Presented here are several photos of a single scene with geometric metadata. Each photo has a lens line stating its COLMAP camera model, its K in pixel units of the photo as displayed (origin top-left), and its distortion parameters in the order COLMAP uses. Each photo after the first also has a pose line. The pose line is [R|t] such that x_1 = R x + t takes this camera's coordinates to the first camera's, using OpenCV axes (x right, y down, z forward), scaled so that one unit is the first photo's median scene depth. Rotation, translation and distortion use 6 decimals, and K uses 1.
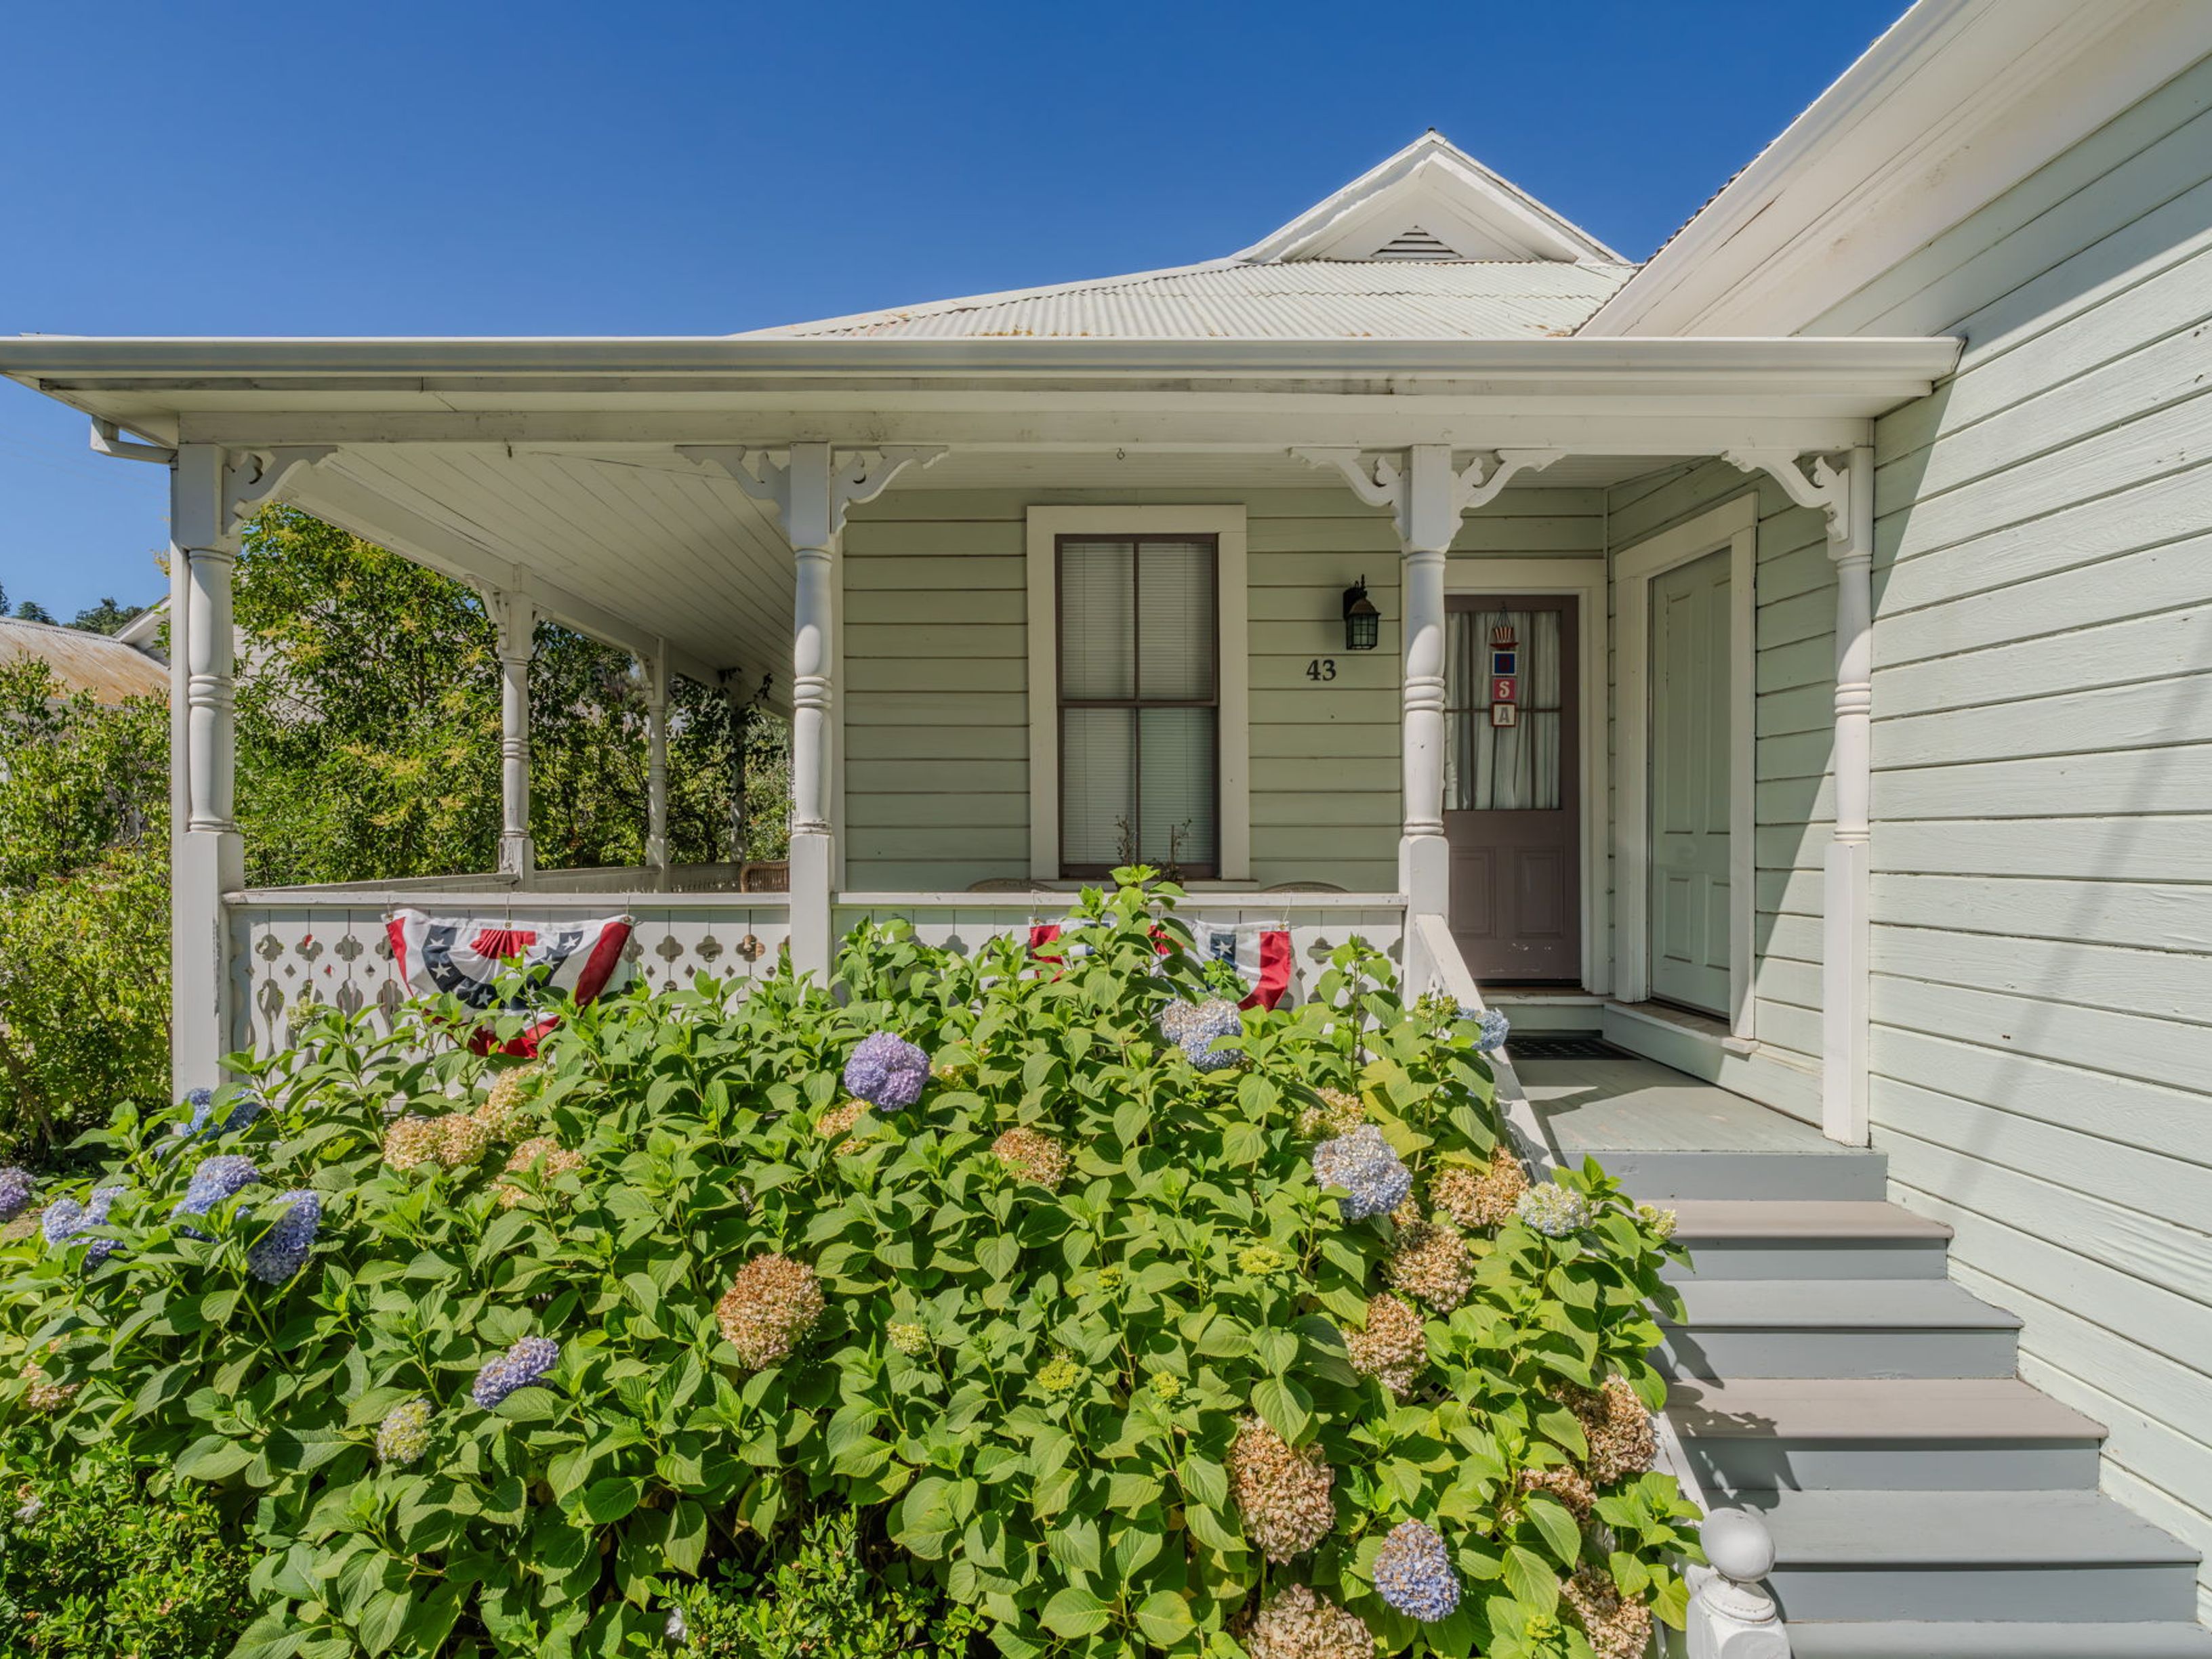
lens RADIAL K [[1133.6, 0, 1049.7], [0, 1133.6, 862.9], [0, 0, 1]] dist [-0.003696, -0.000518]
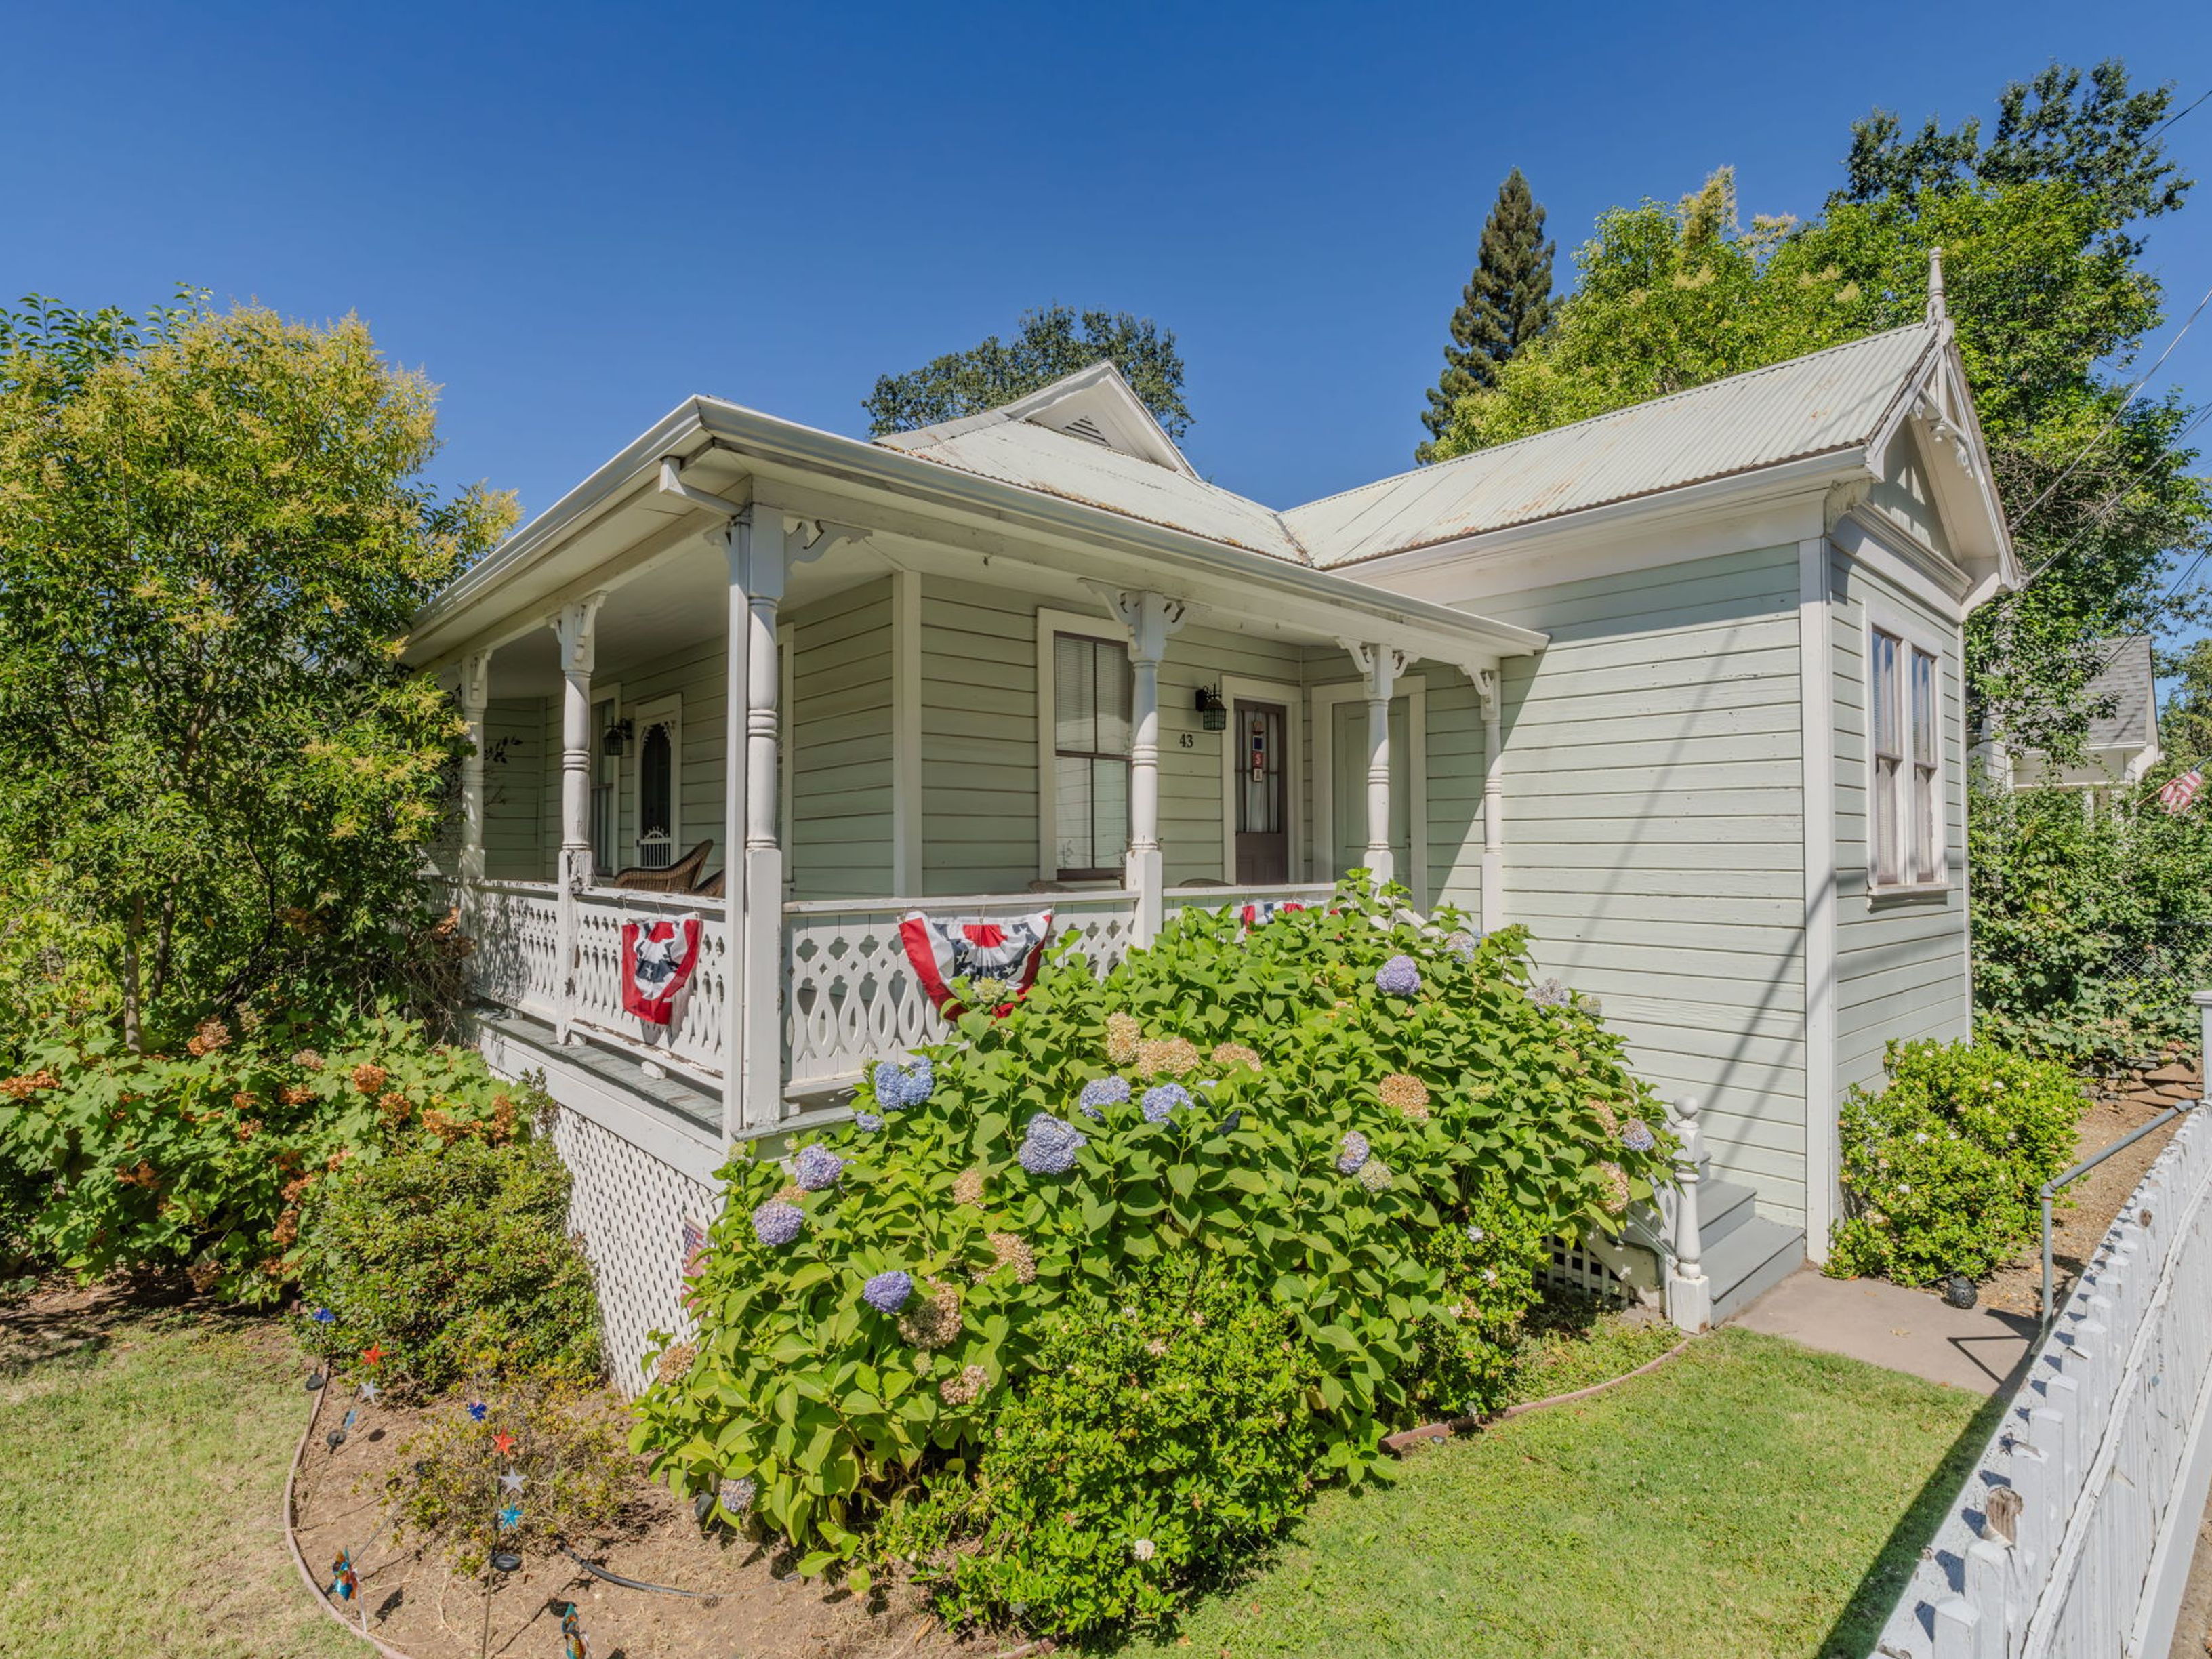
lens RADIAL K [[1133.6, 0, 1096.2], [0, 1133.6, 818.7], [0, 0, 1]] dist [-0.003696, -0.000518]
pose [[0.728758, 0.017787, 0.684540, -1.265652], [0.013312, 0.999106, -0.040132, -0.007617], [-0.684642, 0.038359, 0.727869, -0.038566]]
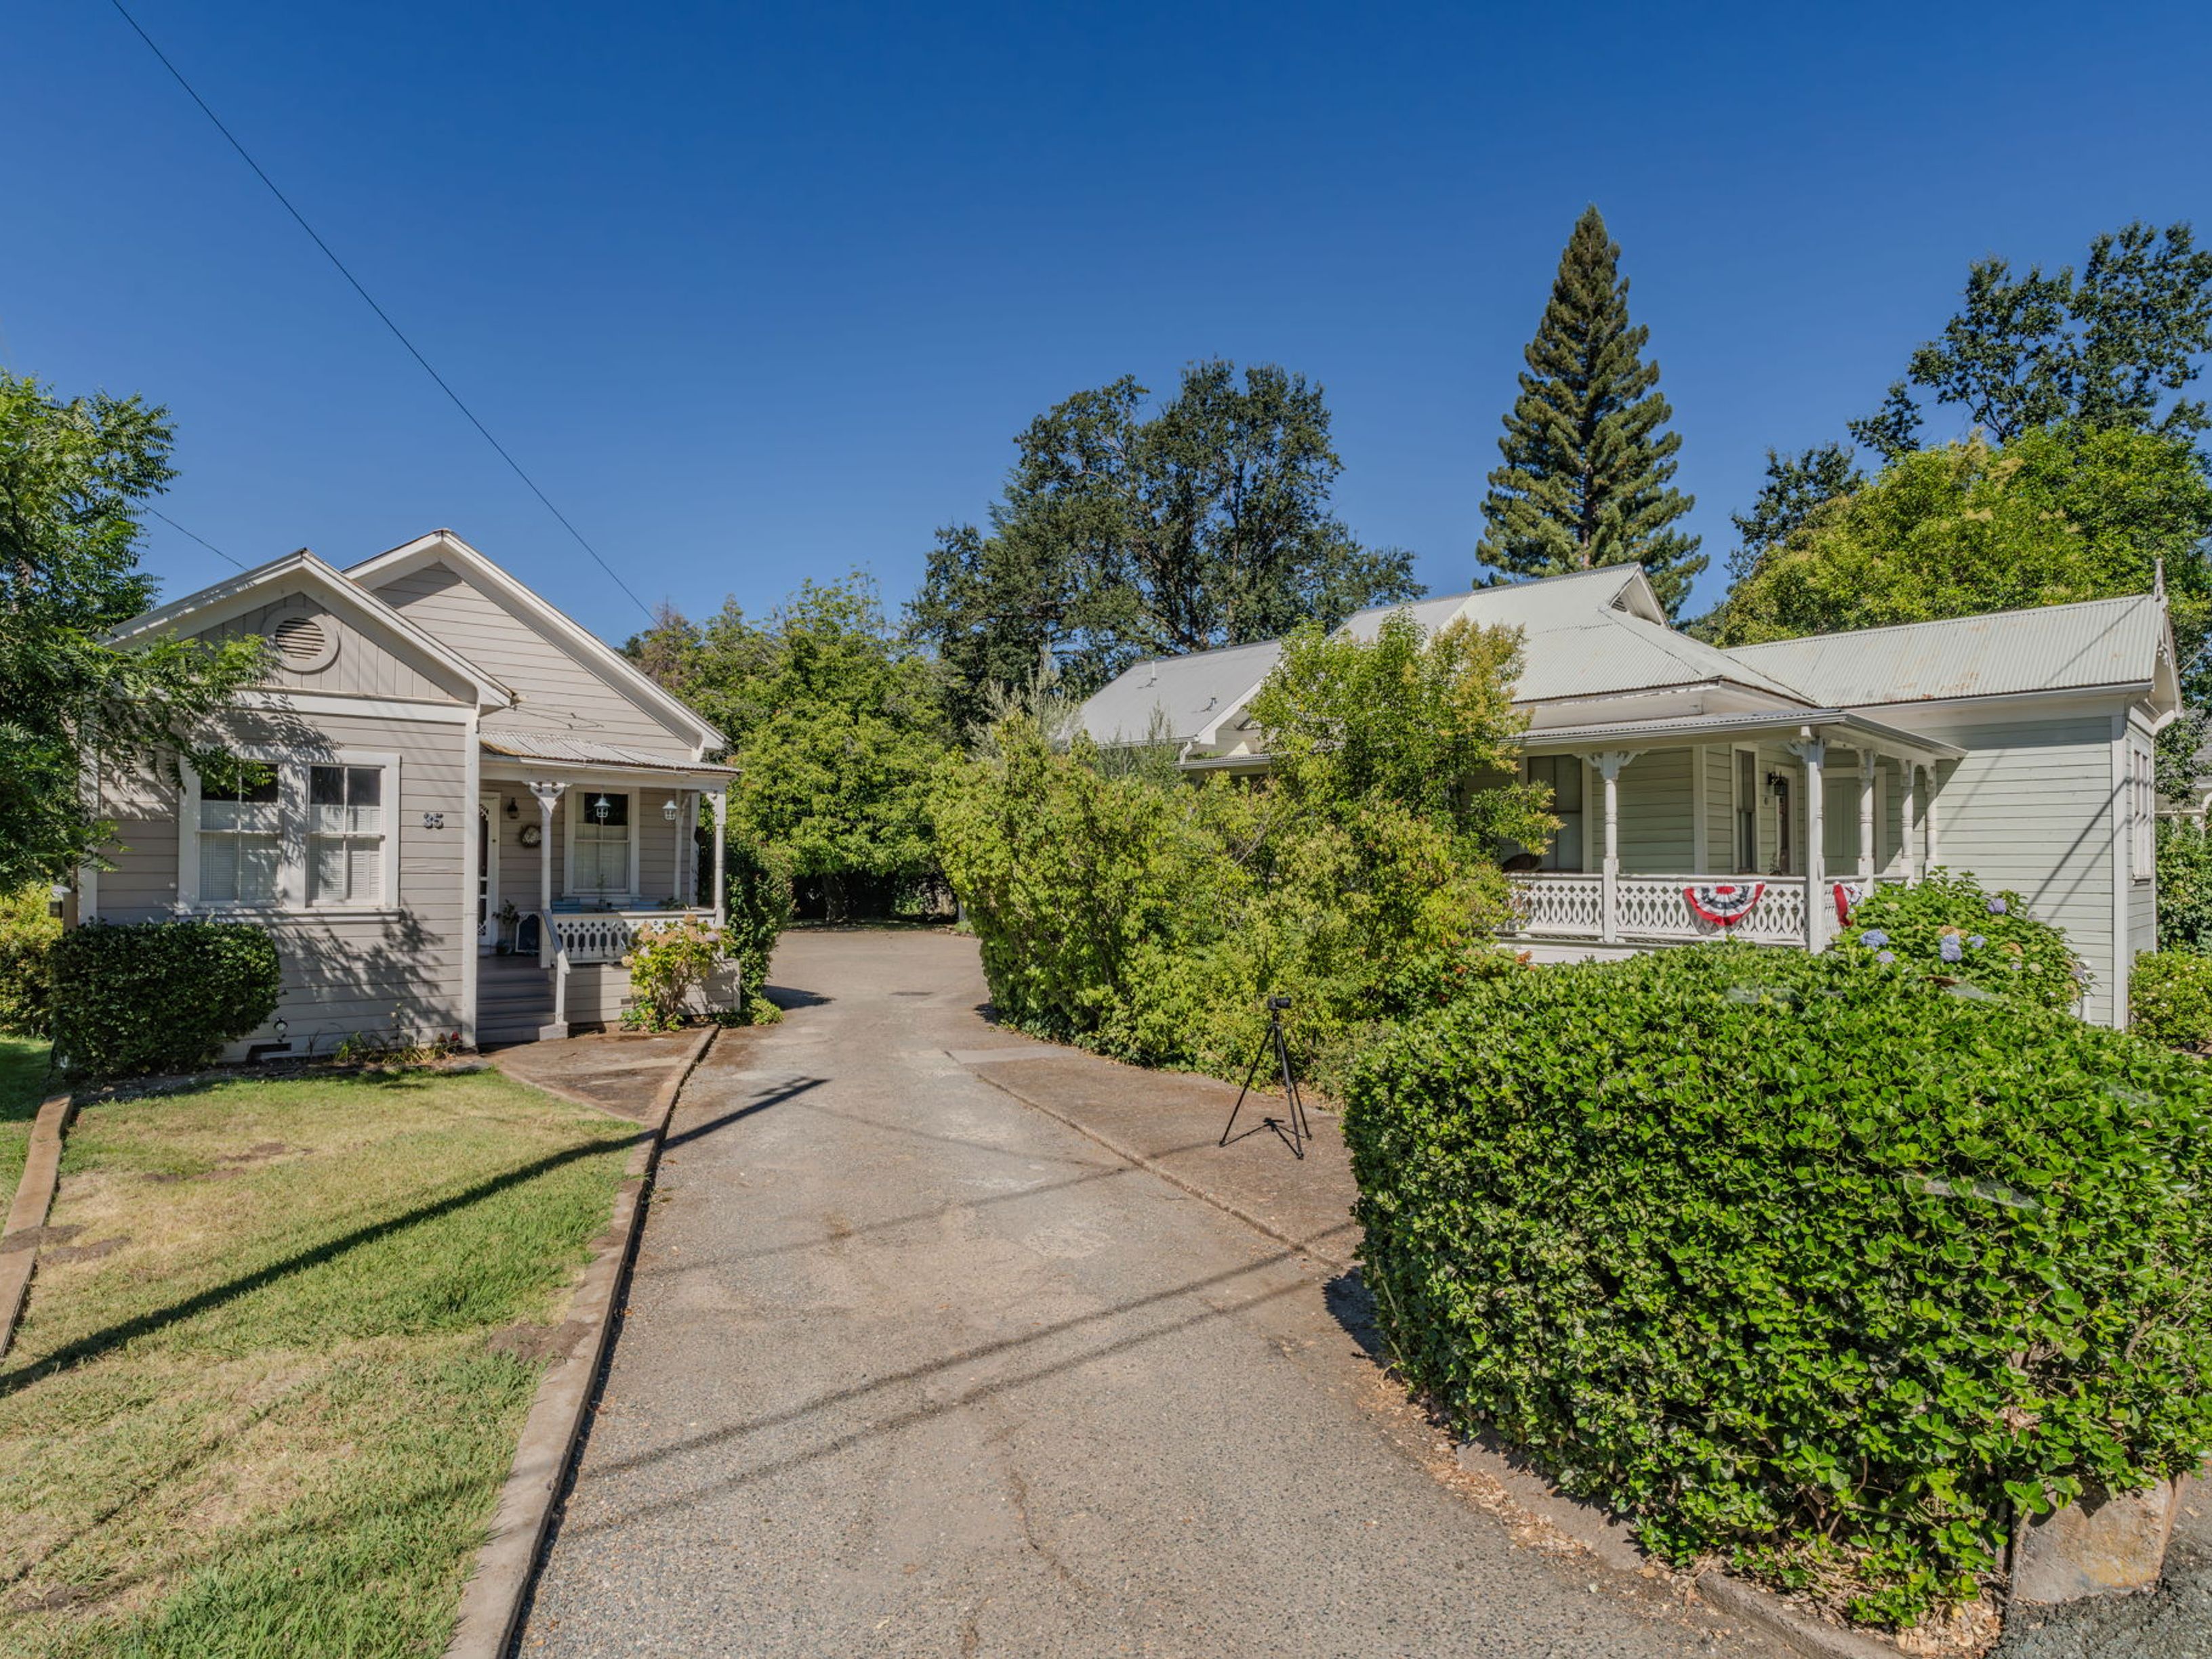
lens RADIAL K [[1210.9, 0, 1103.9], [0, 1210.9, 846.5], [0, 0, 1]] dist [-0.001457, 0.002662]
pose [[0.700898, 0.004227, 0.713249, -4.521332], [0.014908, 0.999677, -0.020574, -0.019777], [-0.713106, 0.025053, 0.700609, 0.045713]]
